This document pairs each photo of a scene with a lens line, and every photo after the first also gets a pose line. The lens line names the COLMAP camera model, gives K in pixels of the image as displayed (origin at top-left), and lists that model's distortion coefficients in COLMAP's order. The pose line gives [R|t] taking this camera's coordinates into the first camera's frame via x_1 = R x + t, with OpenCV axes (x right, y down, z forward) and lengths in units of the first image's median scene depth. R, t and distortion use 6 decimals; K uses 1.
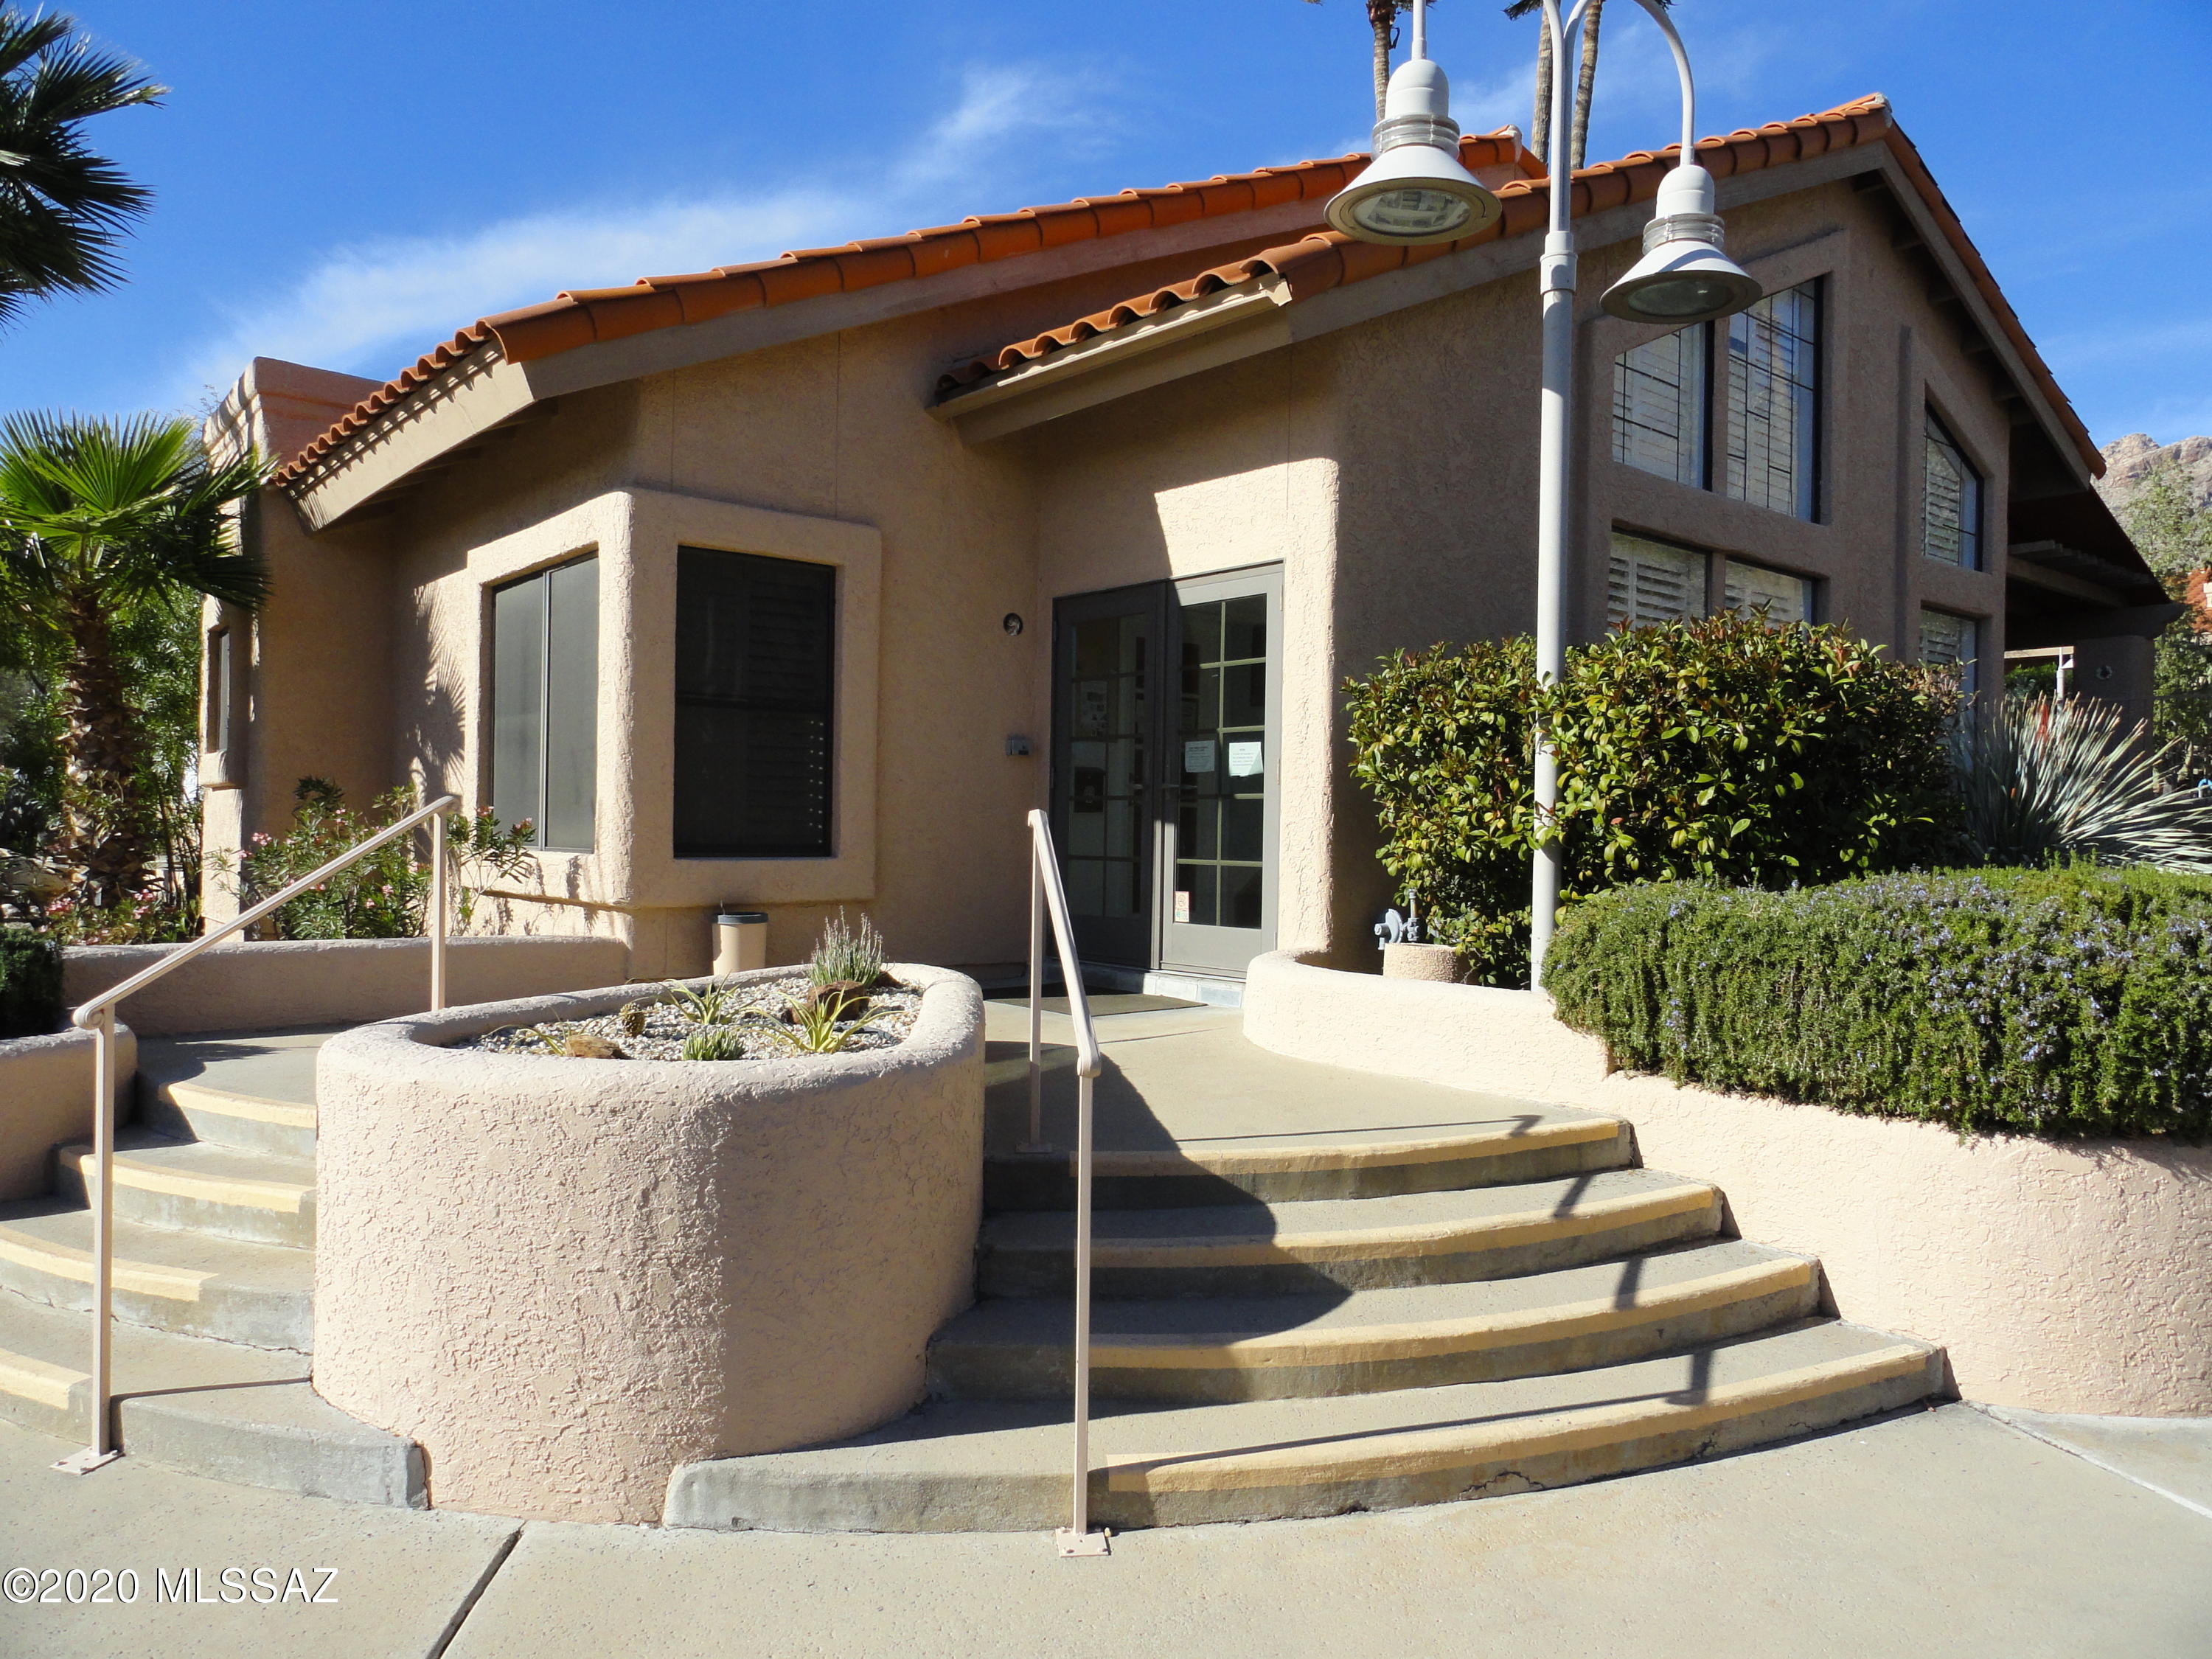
lens RADIAL K [[1544.6, 0, 1106.0], [0, 1544.6, 833.6], [0, 0, 1]] dist [-0.004616, 0.006270]
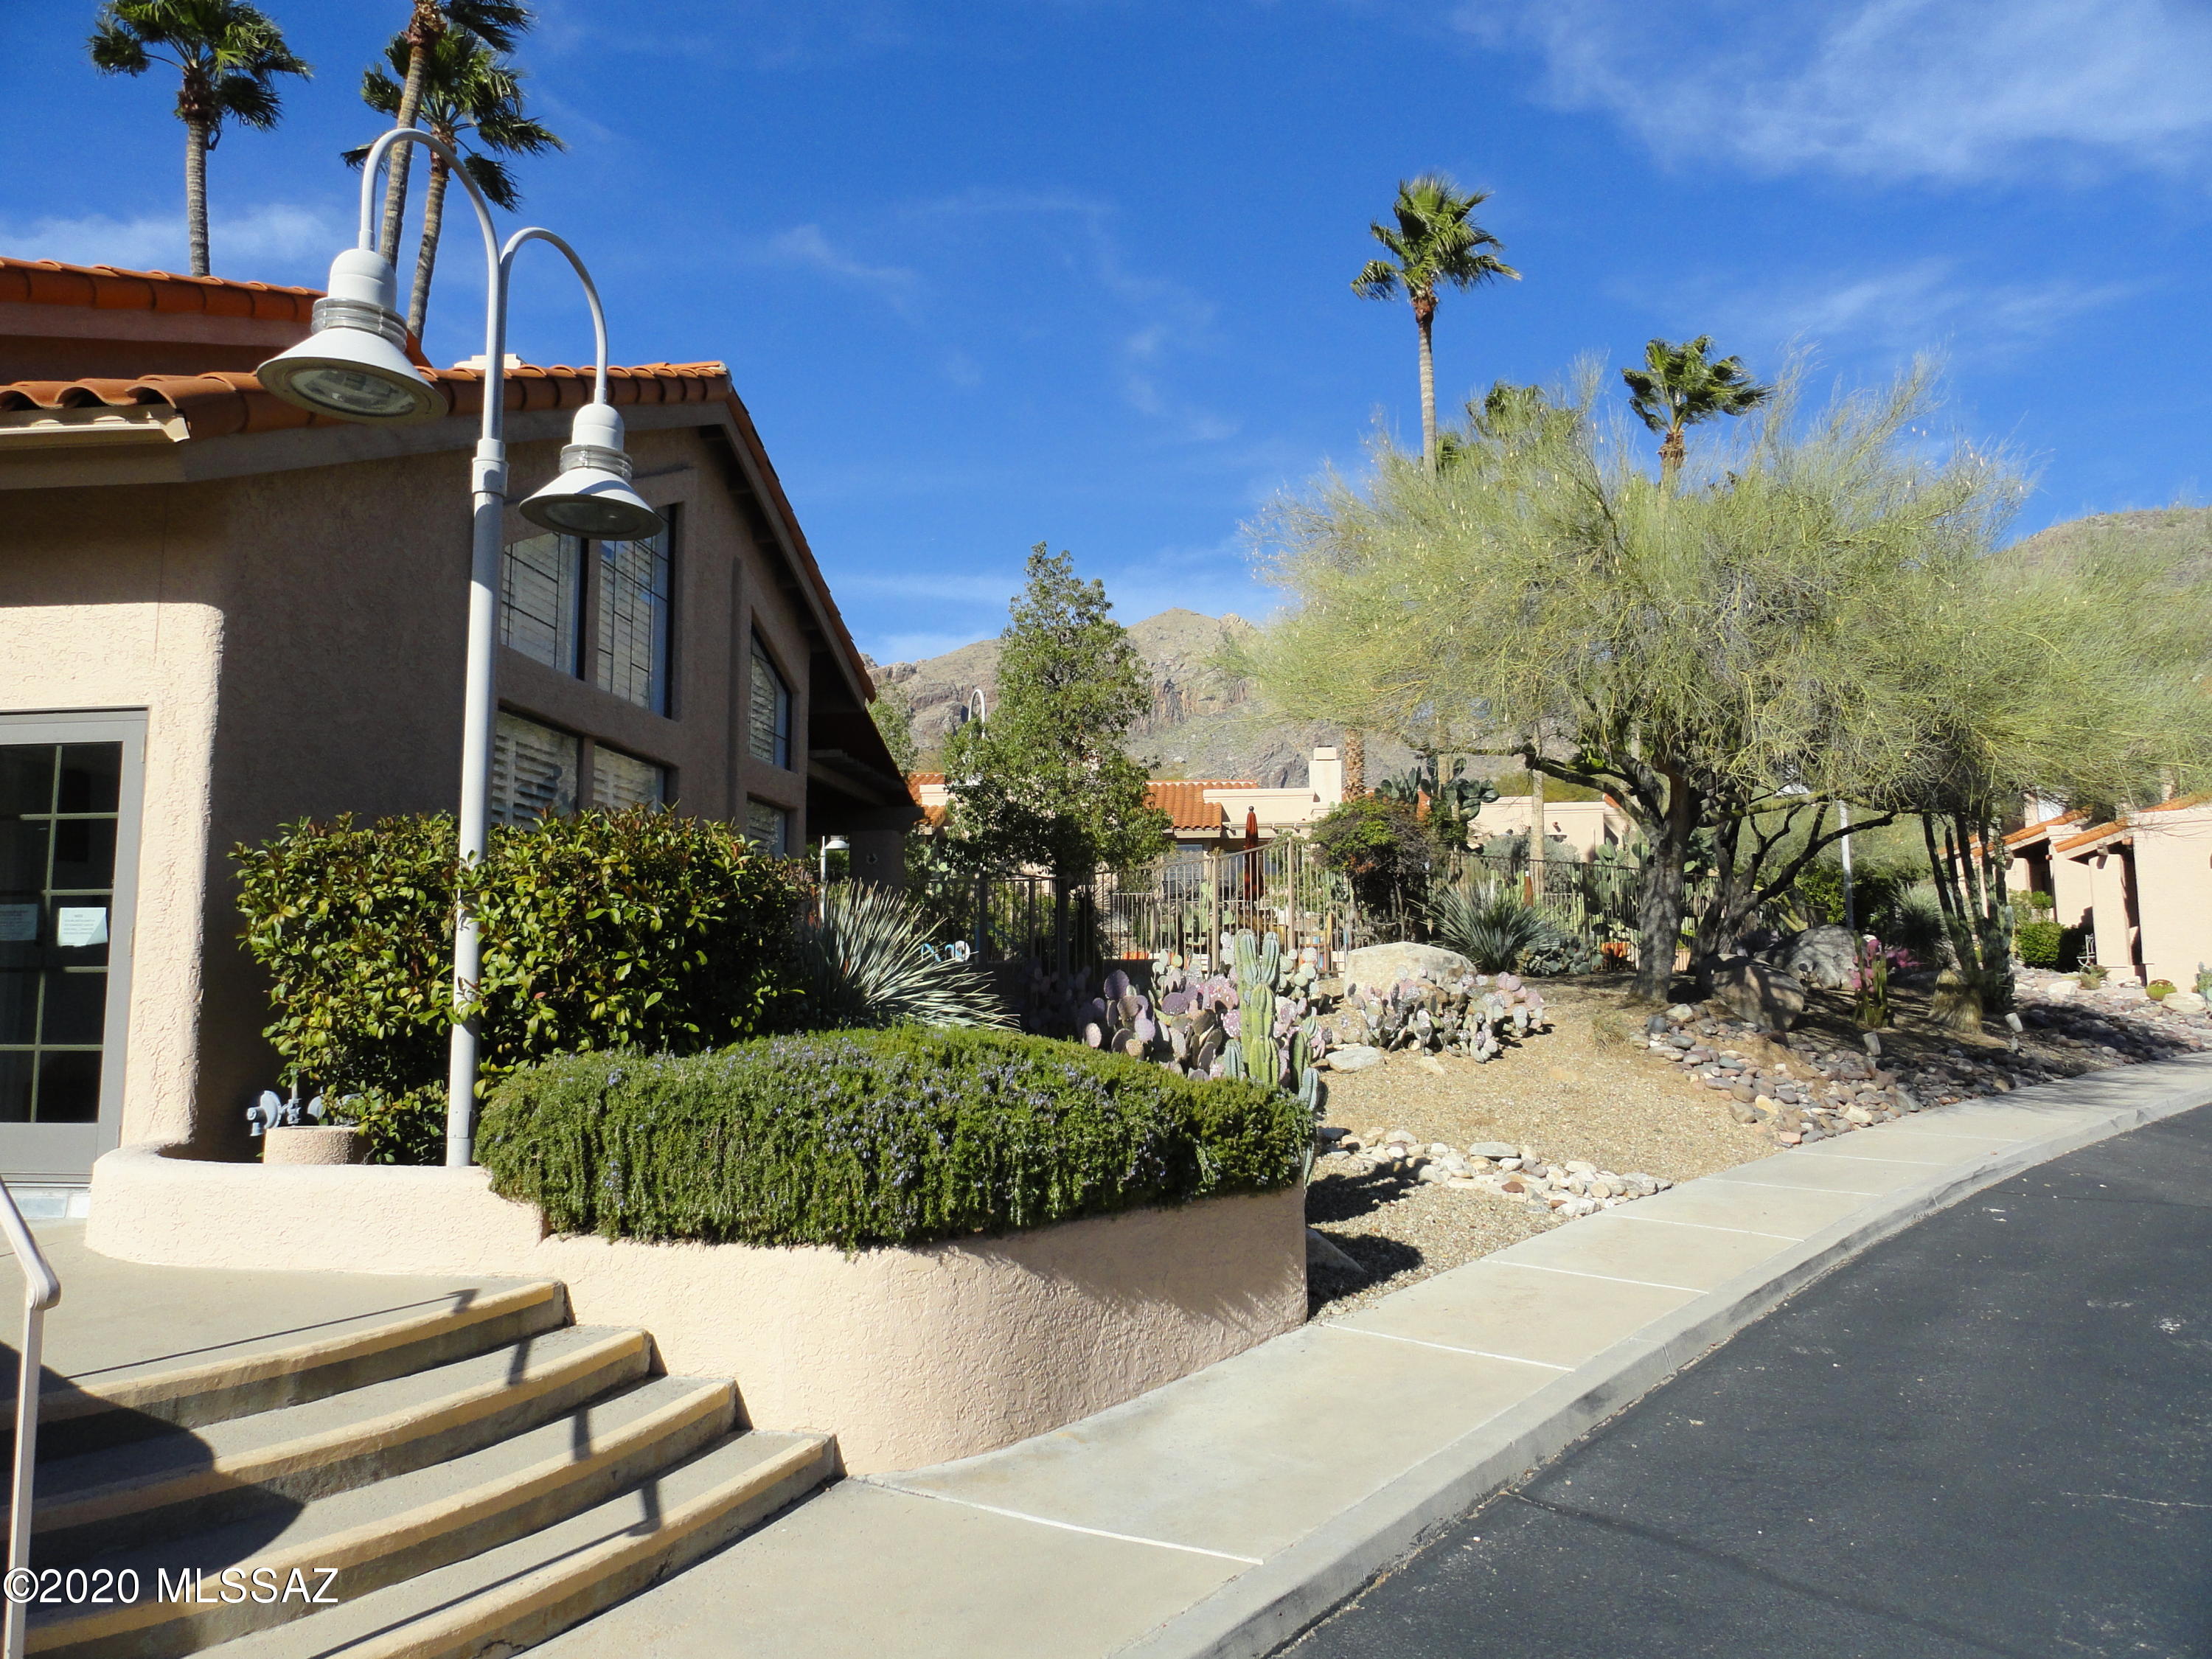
lens RADIAL K [[1544.6, 0, 1106.6], [0, 1544.6, 826.2], [0, 0, 1]] dist [-0.004616, 0.006270]
pose [[0.734461, 0.057103, 0.676244, -0.107563], [0.015141, 0.994827, -0.100450, -0.011459], [-0.678482, 0.084016, 0.729797, -0.047268]]
